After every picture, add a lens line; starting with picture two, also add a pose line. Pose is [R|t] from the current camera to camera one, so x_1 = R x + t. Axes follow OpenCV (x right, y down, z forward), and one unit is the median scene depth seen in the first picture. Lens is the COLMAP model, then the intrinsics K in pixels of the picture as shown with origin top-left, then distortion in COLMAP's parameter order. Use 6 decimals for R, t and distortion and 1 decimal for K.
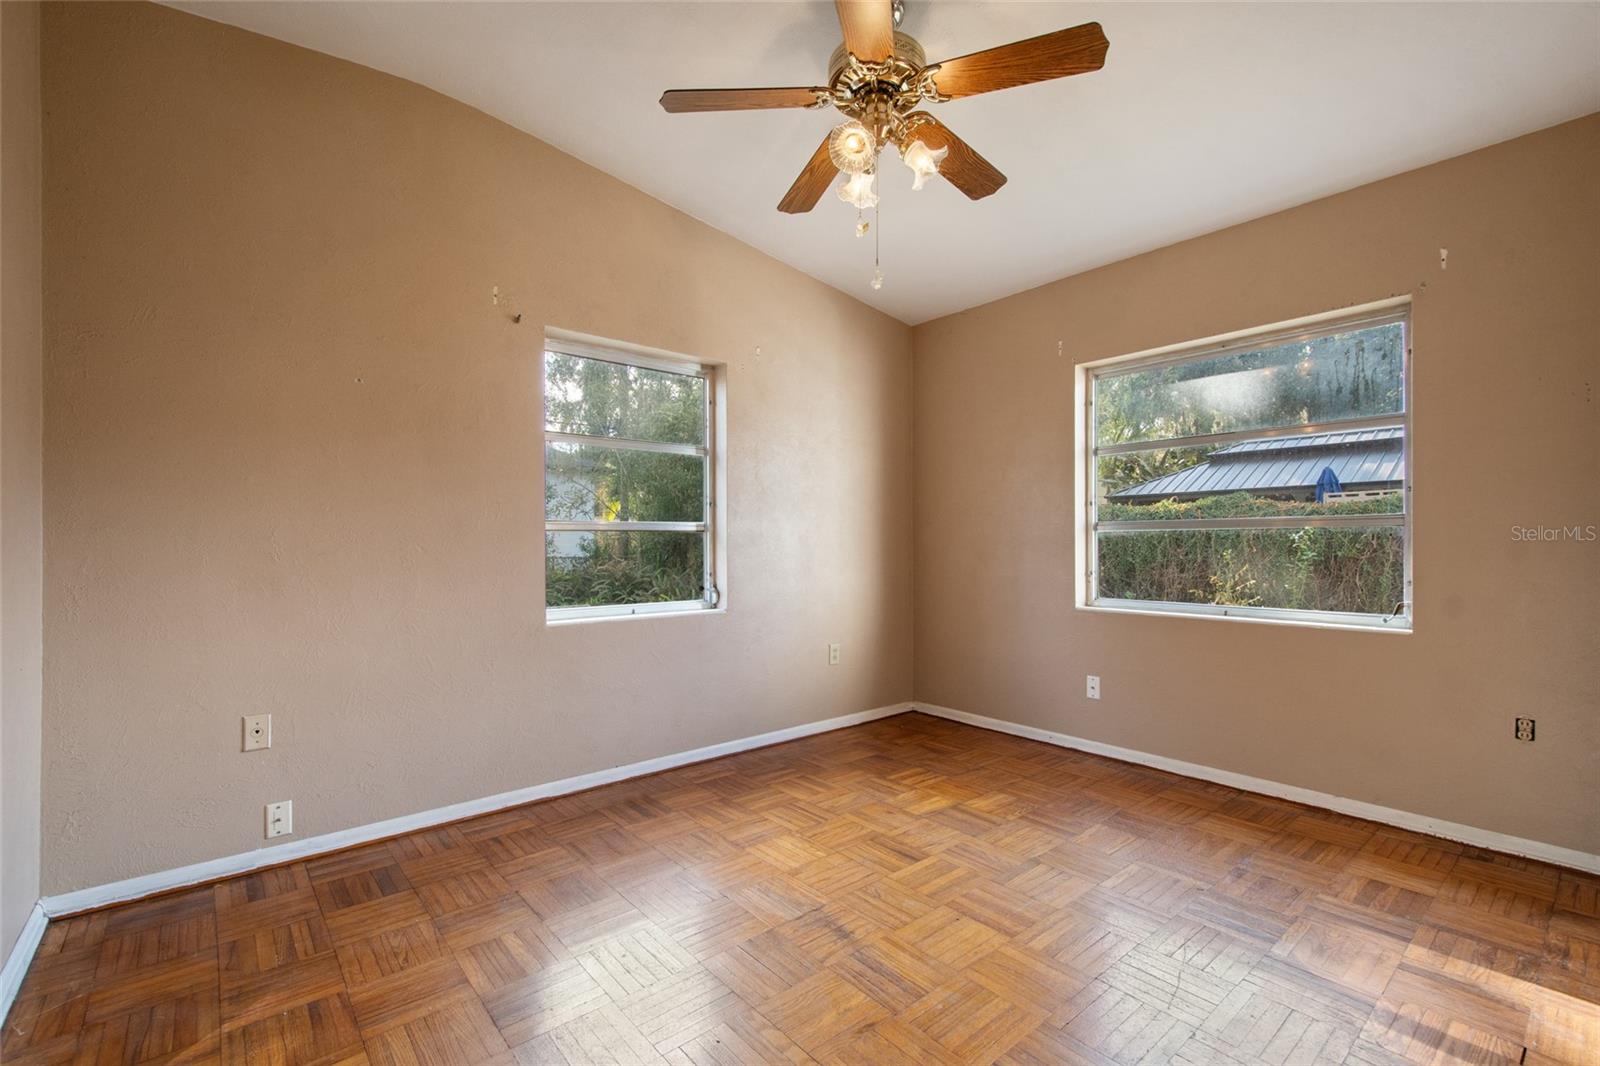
lens RADIAL K [[698.0, 0, 811.1], [0, 698.0, 540.6], [0, 0, 1]] dist [0.001431, -0.000418]
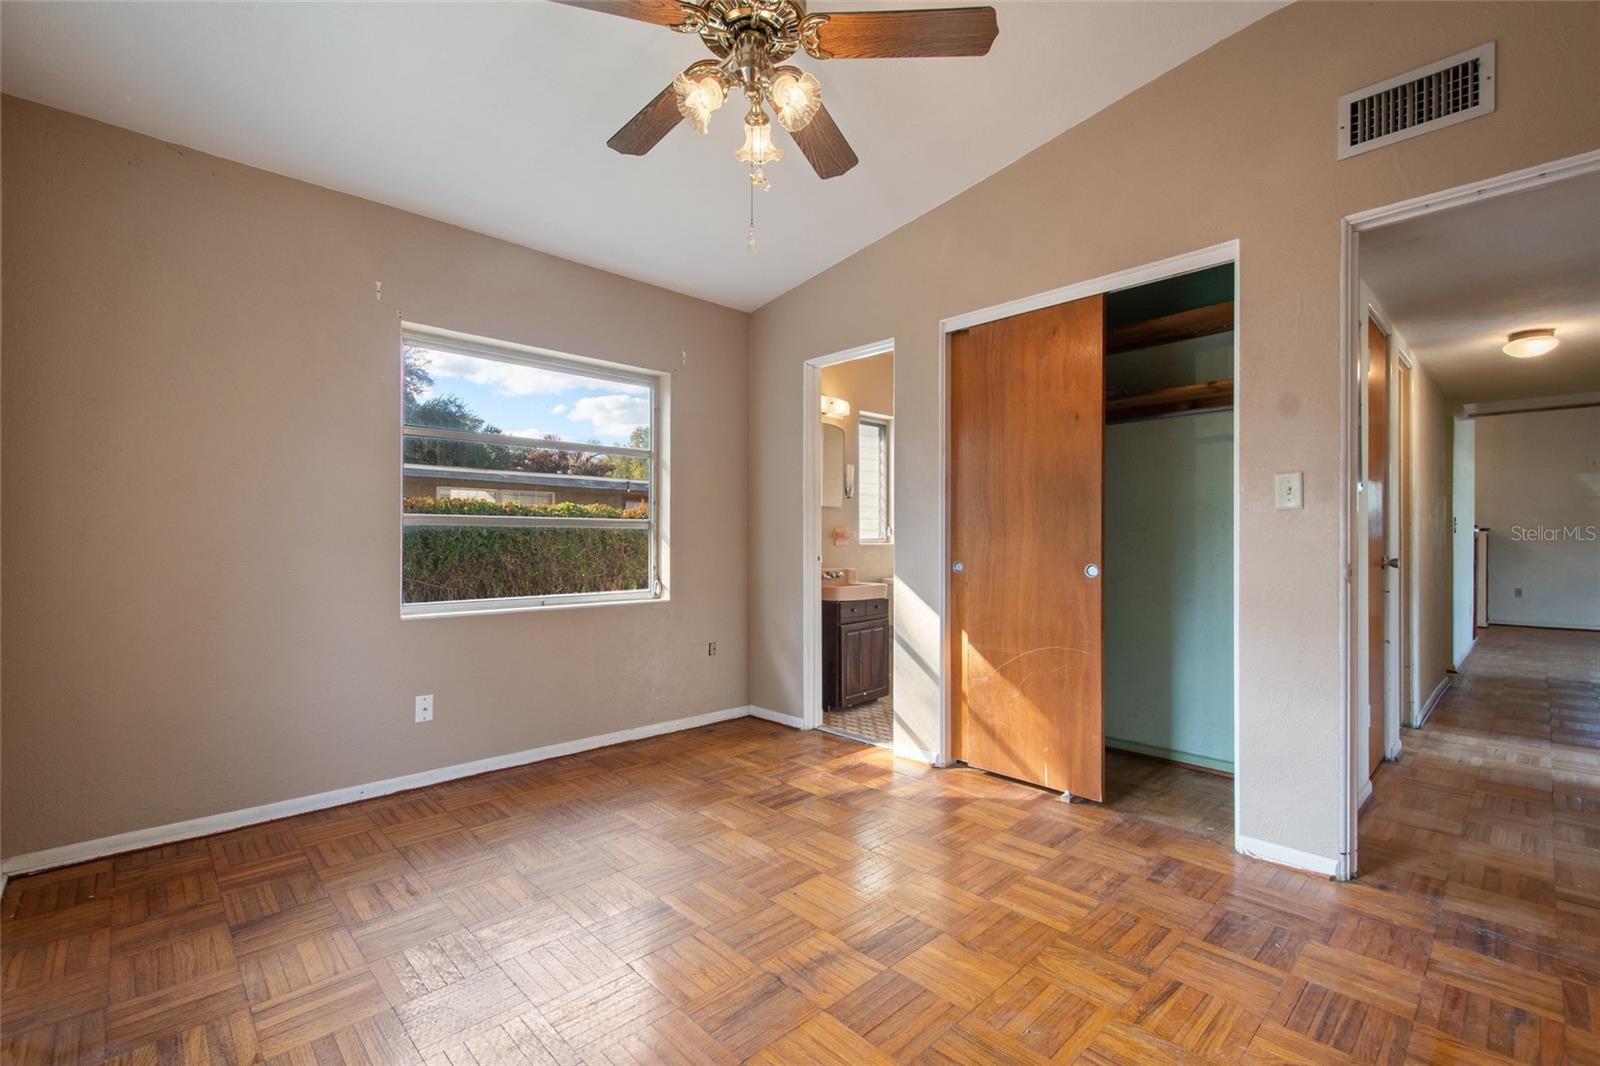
lens RADIAL K [[698.0, 0, 811.1], [0, 698.0, 540.6], [0, 0, 1]] dist [0.001431, -0.000418]
pose [[-0.065654, 0.001567, 0.997841, -0.520106], [-0.005670, 0.999982, -0.001944, 0.004575], [-0.997826, -0.005785, -0.065644, 0.639098]]
